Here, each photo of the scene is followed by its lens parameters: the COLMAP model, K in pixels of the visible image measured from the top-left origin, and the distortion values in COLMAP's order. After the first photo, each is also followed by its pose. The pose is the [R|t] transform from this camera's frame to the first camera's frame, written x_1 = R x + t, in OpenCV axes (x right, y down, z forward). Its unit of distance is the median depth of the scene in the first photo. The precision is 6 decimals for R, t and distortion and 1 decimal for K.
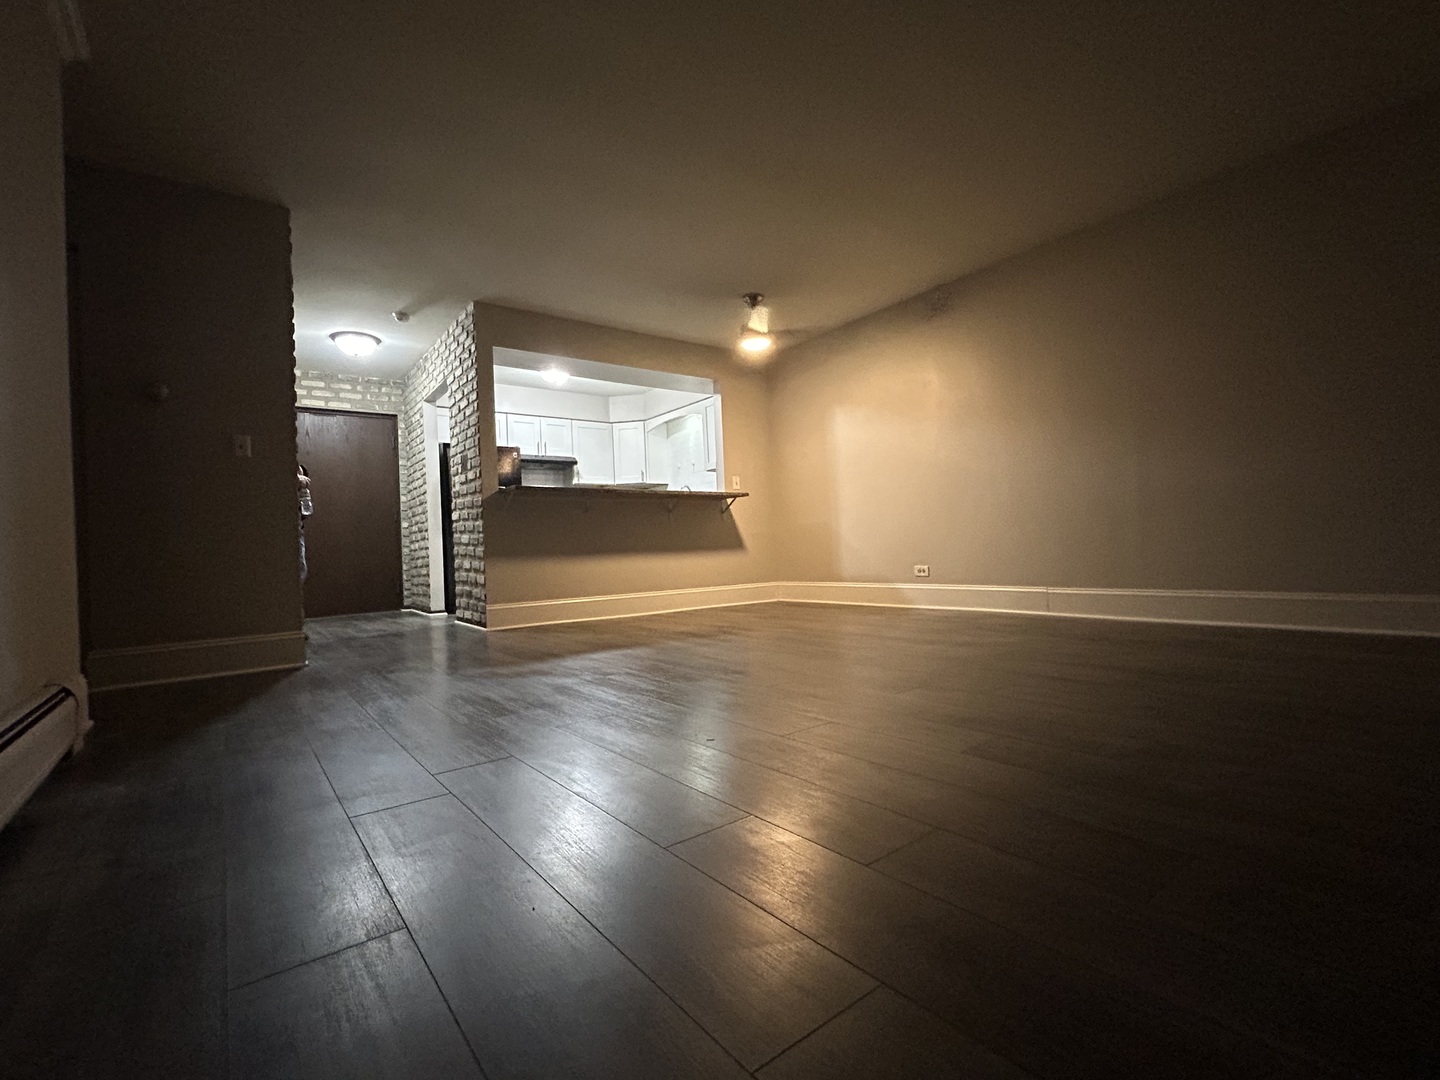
lens RADIAL K [[651.4, 0, 723.8], [0, 651.4, 545.6], [0, 0, 1]] dist [-0.001875, 0.000960]
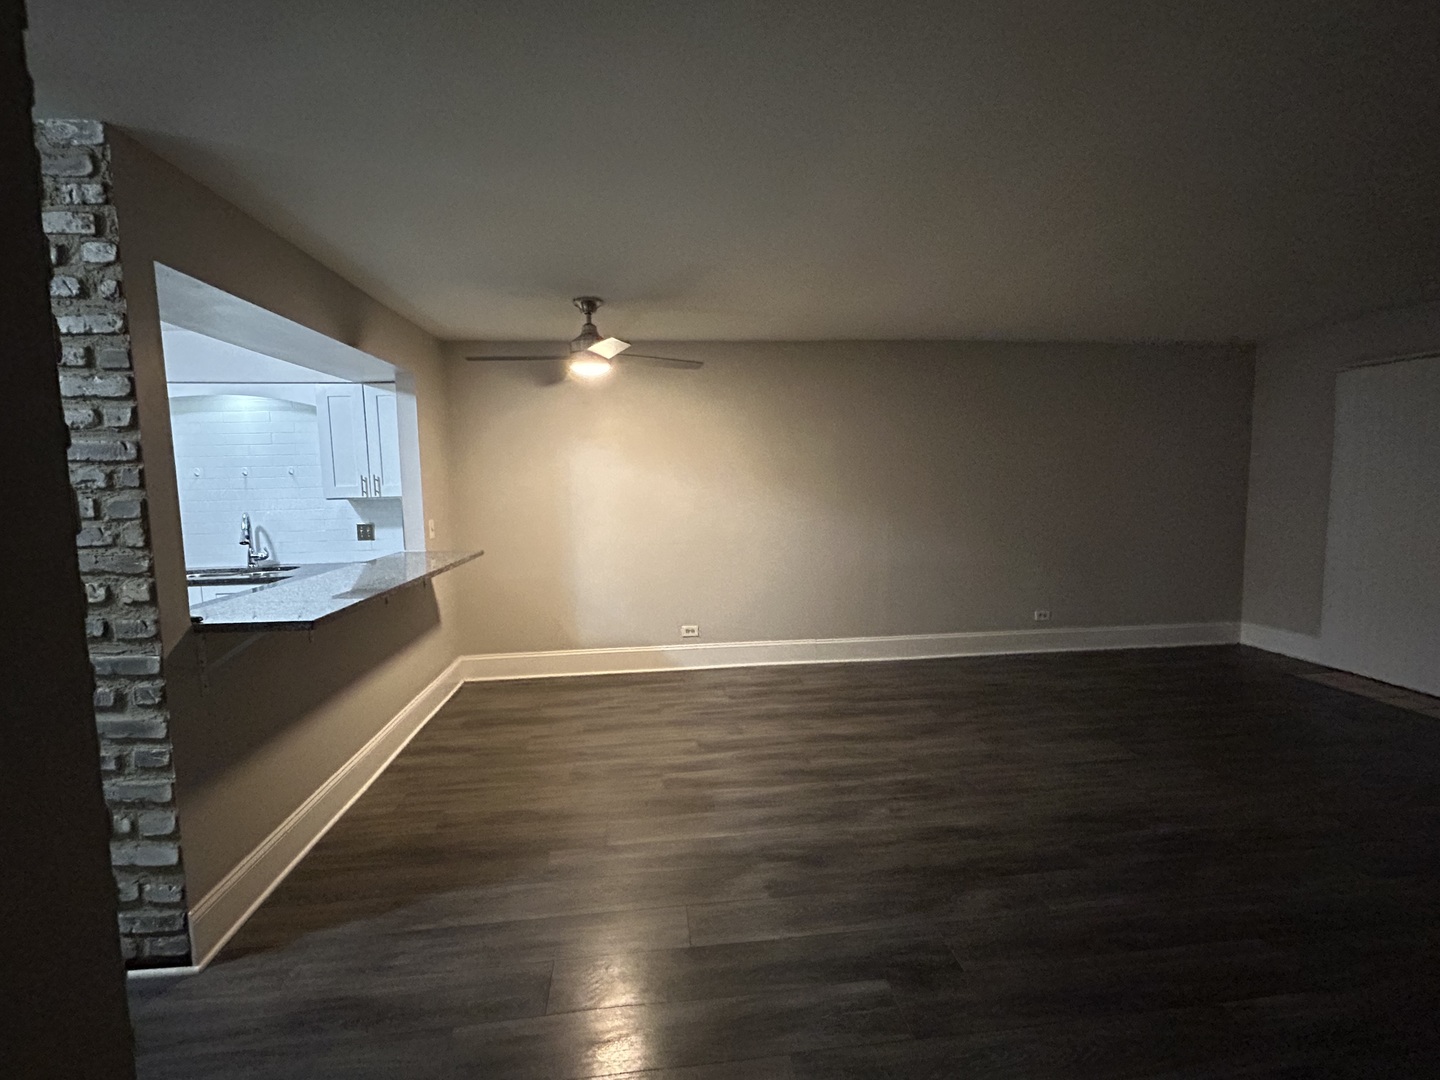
lens RADIAL K [[651.4, 0, 719.2], [0, 651.4, 536.1], [0, 0, 1]] dist [-0.001875, 0.000960]
pose [[0.514523, -0.048471, 0.856105, -0.479848], [-0.010372, 0.997976, 0.062737, -0.157836], [-0.857414, -0.041160, 0.512979, 0.453809]]
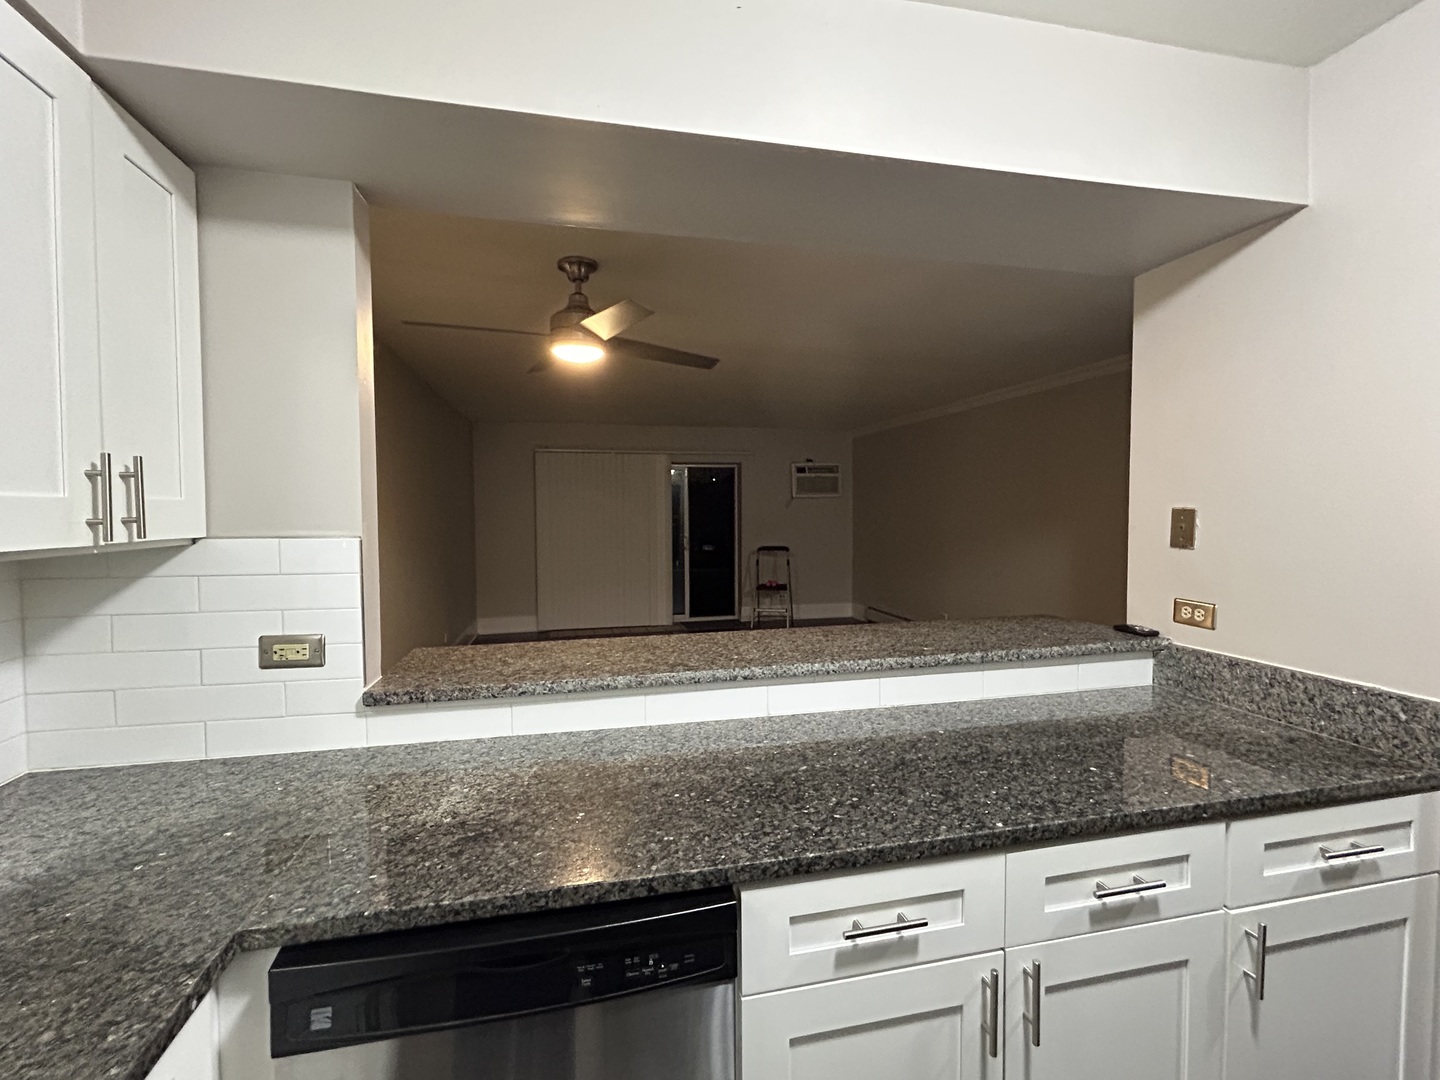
lens RADIAL K [[651.4, 0, 711.9], [0, 651.4, 537.9], [0, 0, 1]] dist [-0.001875, 0.000960]
pose [[-0.910613, 0.030857, 0.412107, -0.253118], [0.040833, 0.999047, 0.015421, -0.148225], [-0.411238, 0.030870, -0.911005, 1.354780]]
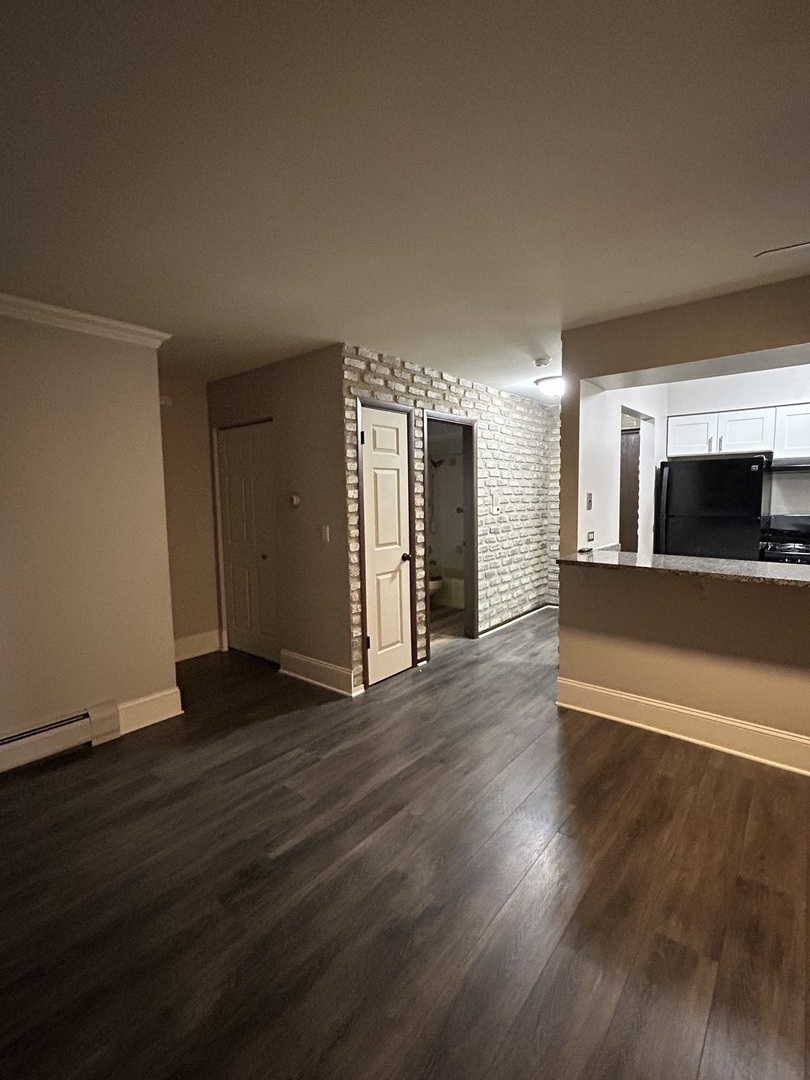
lens RADIAL K [[488.5, 0, 404.3], [0, 488.5, 537.0], [0, 0, 1]] dist [-0.001875, 0.000960]
pose [[0.214599, 0.136405, -0.967130, 0.202505], [0.016117, 0.989570, 0.143146, -0.181366], [0.976569, -0.046307, 0.210162, 0.579655]]
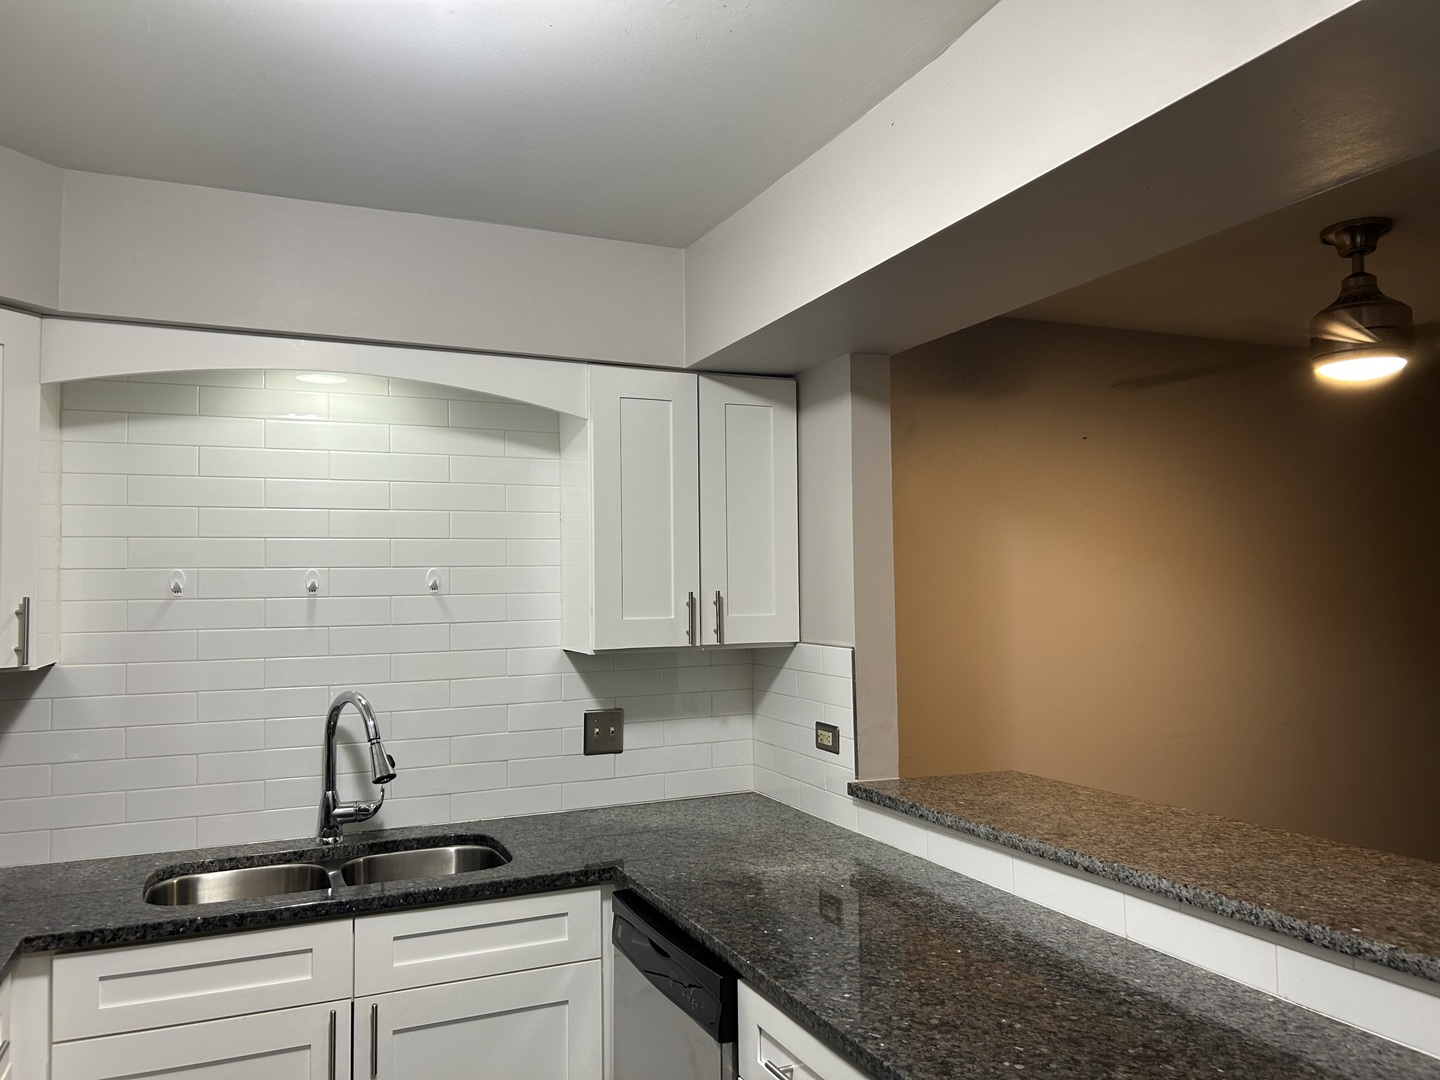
lens RADIAL K [[1090.4, 0, 739.0], [0, 1090.4, 526.5], [0, 0, 1]] dist [0.049946, -0.062200]
pose [[0.227228, 0.099874, 0.968707, -0.539355], [-0.006374, 0.994858, -0.101076, -0.155052], [-0.973821, 0.016793, 0.226696, 1.104570]]
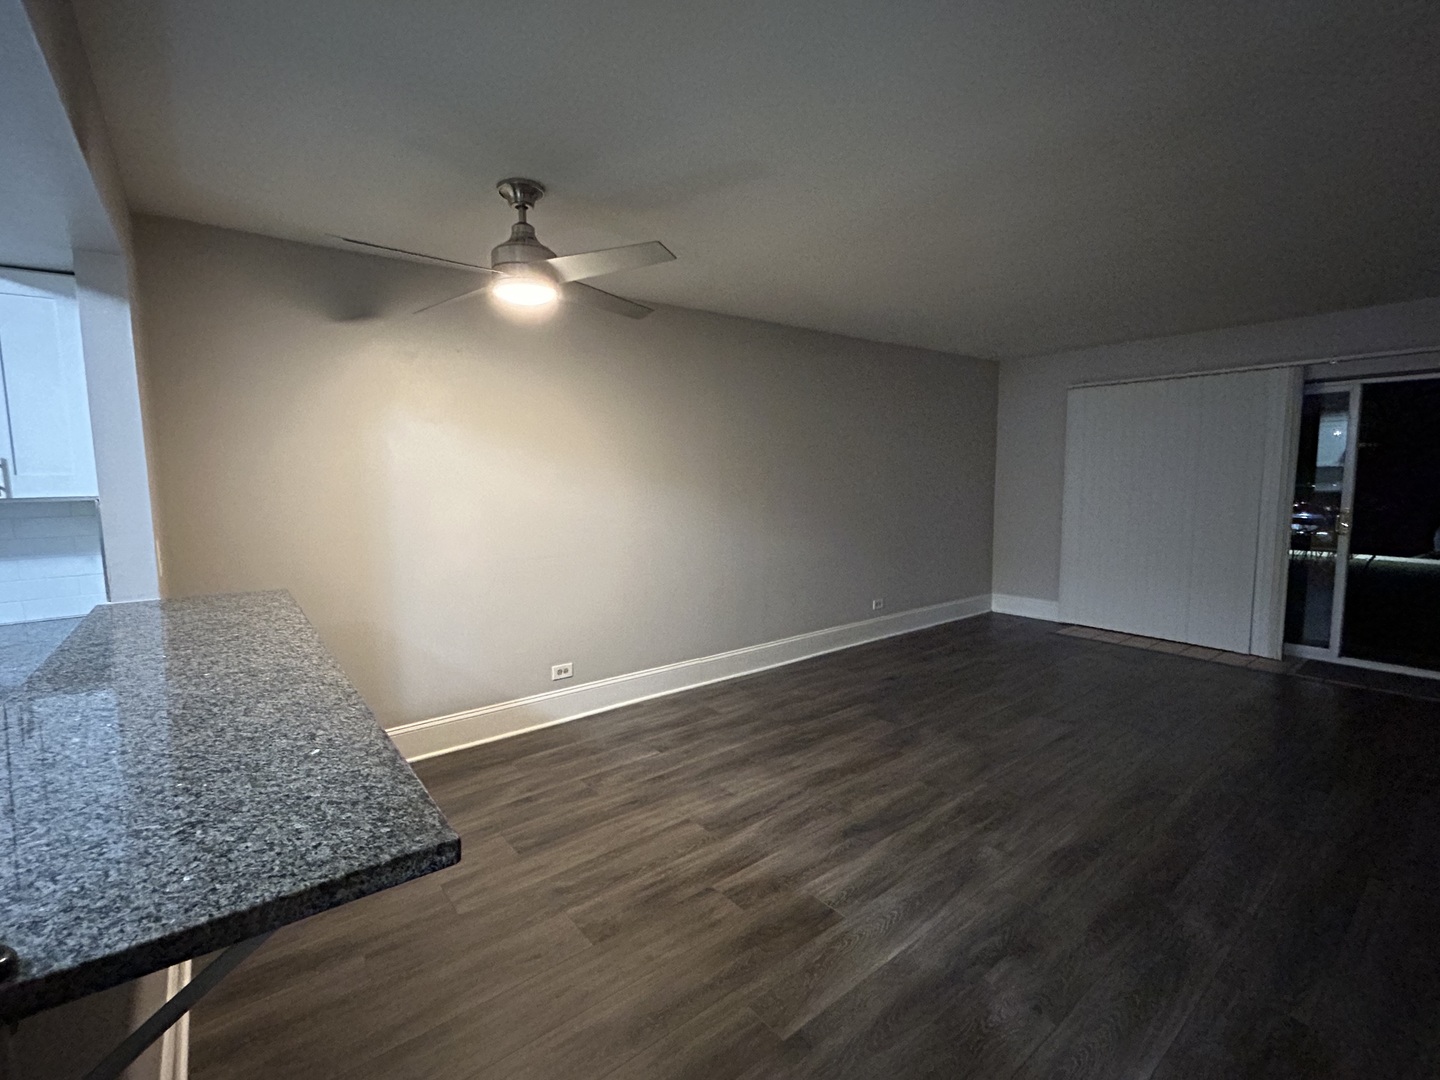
lens RADIAL K [[651.4, 0, 718.1], [0, 651.4, 535.2], [0, 0, 1]] dist [-0.001875, 0.000960]
pose [[-0.014760, -0.057485, 0.998237, -0.408455], [0.002876, 0.998339, 0.057534, -0.150689], [-0.999887, 0.003720, -0.014570, 0.804440]]
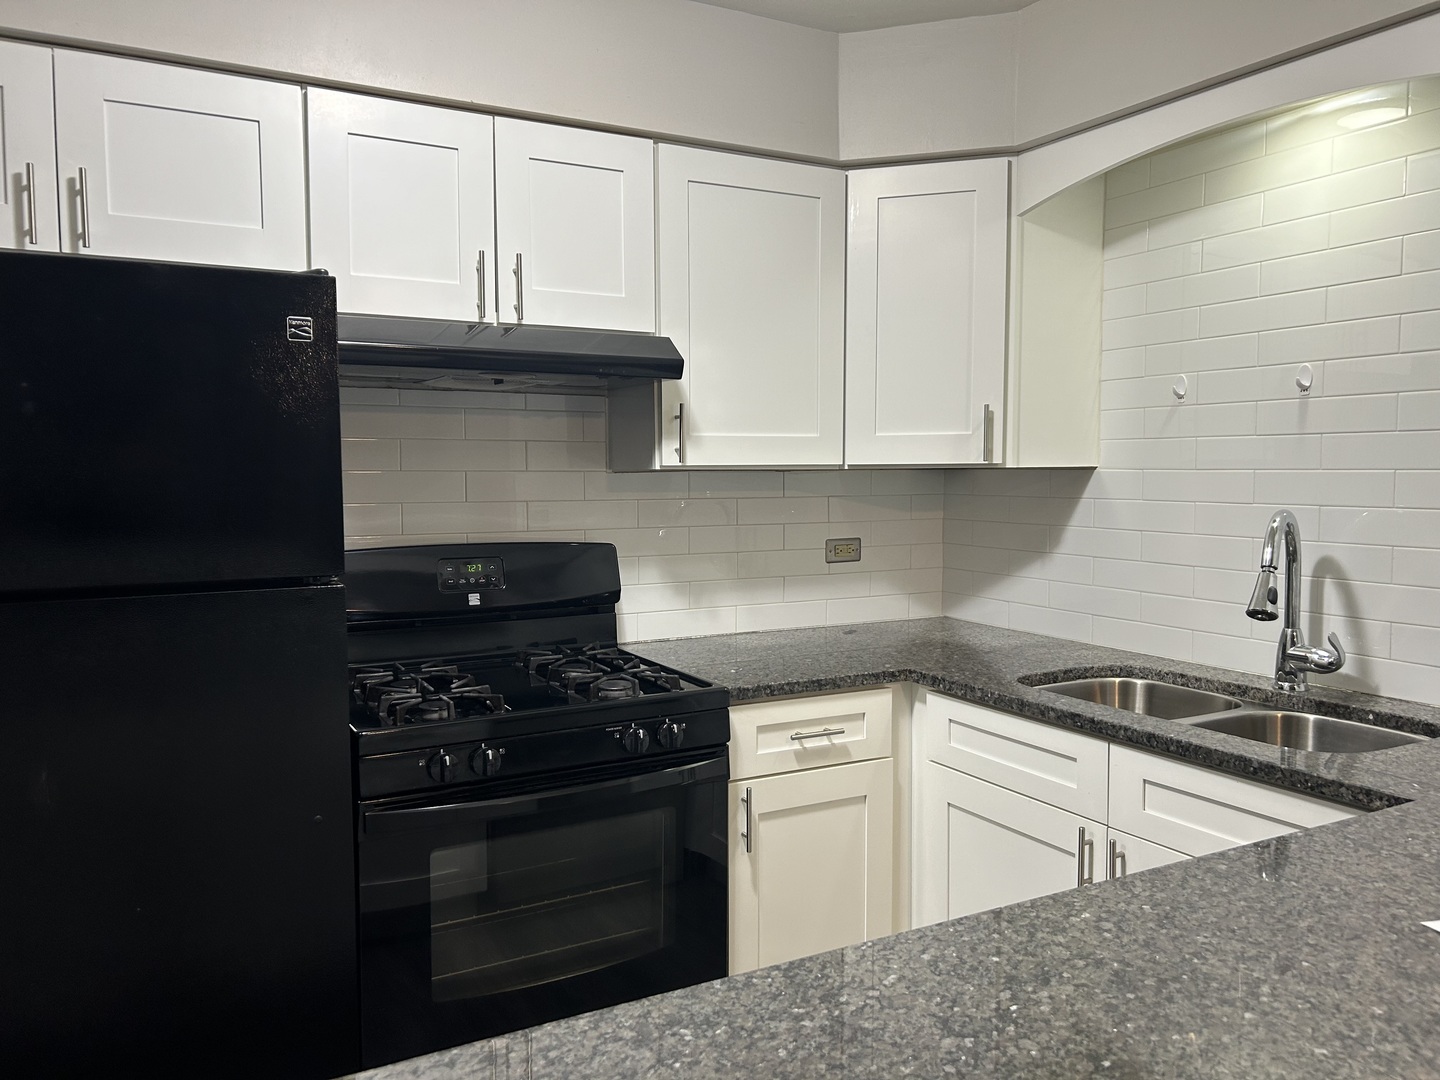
lens RADIAL K [[1090.4, 0, 699.8], [0, 1090.4, 525.7], [0, 0, 1]] dist [0.049946, -0.062200]
pose [[0.986326, 0.051168, -0.156663, -0.232566], [-0.040266, 0.996592, 0.071988, -0.144423], [0.159813, -0.064695, 0.985025, 0.949910]]
